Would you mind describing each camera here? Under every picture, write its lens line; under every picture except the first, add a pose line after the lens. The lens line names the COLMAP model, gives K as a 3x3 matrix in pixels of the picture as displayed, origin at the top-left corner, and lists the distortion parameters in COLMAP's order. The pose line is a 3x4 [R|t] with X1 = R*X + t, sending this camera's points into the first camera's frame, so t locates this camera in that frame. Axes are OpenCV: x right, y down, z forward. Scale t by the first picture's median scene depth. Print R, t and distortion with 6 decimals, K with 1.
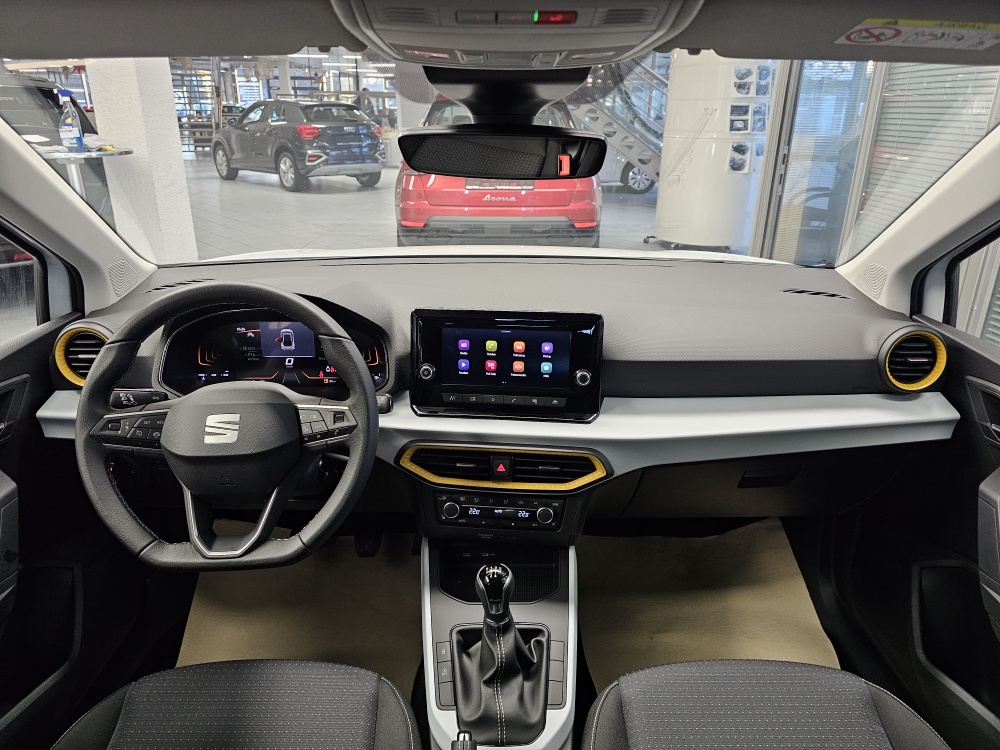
lens RADIAL K [[689.1, 0, 500.0], [0, 689.1, 375.0], [0, 0, 1]] dist [0.036780, -0.000708]
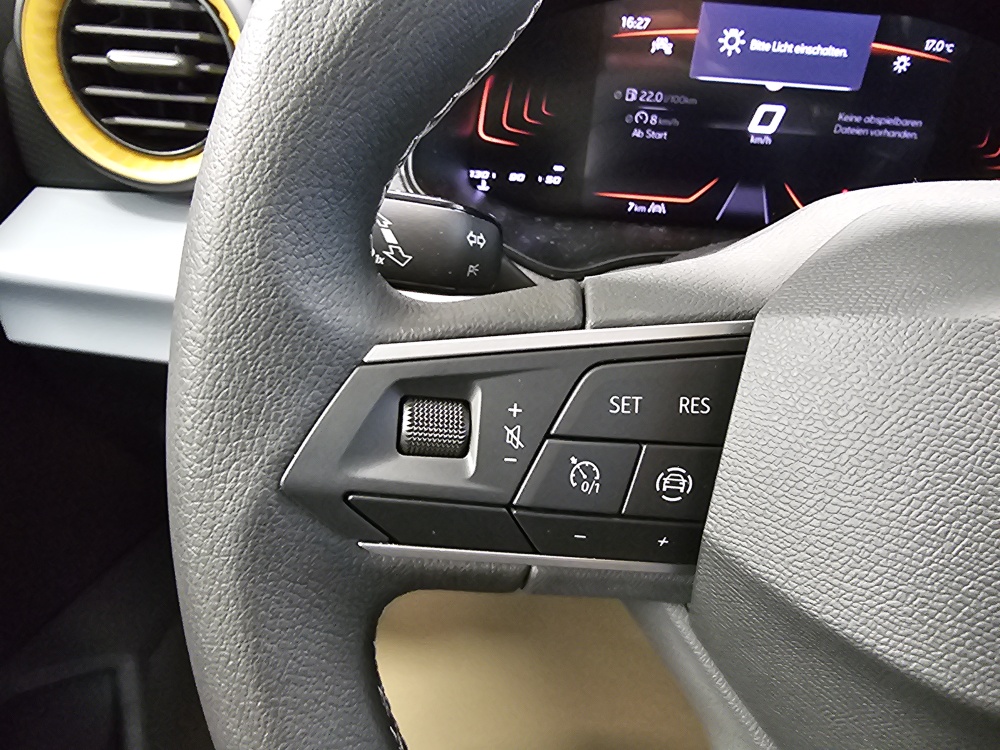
lens RADIAL K [[683.3, 0, 500.0], [0, 683.3, 375.0], [0, 0, 1]] dist [-0.008786, -0.003245]
pose [[0.997631, 0.062759, 0.028164, -0.457992], [-0.067204, 0.976590, 0.204342, 0.027560], [-0.014681, -0.205750, 0.978494, 0.724507]]
